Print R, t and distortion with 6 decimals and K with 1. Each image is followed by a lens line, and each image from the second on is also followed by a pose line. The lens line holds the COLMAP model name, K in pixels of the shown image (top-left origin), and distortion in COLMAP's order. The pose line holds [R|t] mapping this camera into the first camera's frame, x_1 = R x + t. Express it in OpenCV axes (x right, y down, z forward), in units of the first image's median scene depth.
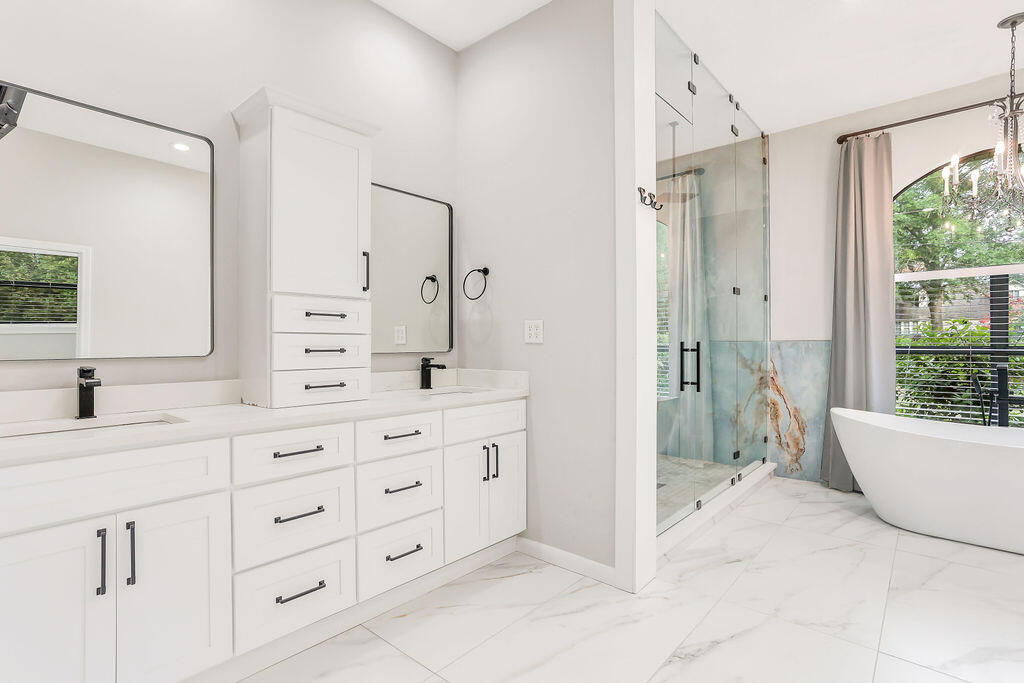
lens RADIAL K [[494.5, 0, 511.8], [0, 494.5, 338.8], [0, 0, 1]] dist [-0.019075, 0.005688]
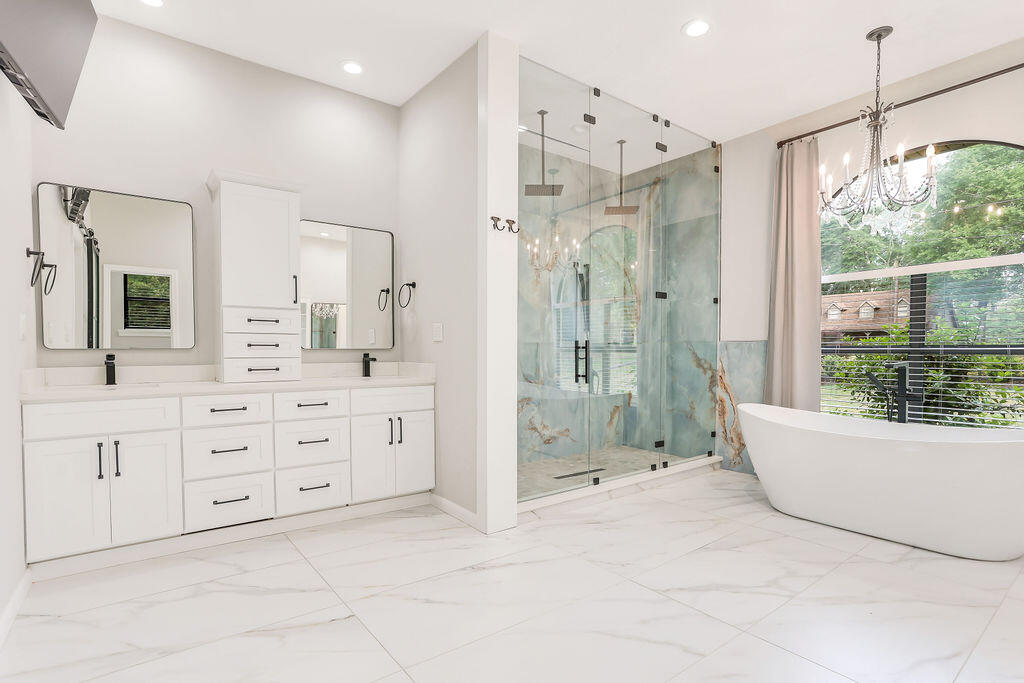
lens RADIAL K [[494.5, 0, 498.9], [0, 494.5, 357.7], [0, 0, 1]] dist [-0.019075, 0.005688]
pose [[0.979565, 0.005376, -0.201057, 0.391290], [0.000253, 0.999609, 0.027961, 0.013559], [0.201128, -0.027441, 0.979180, -0.183456]]
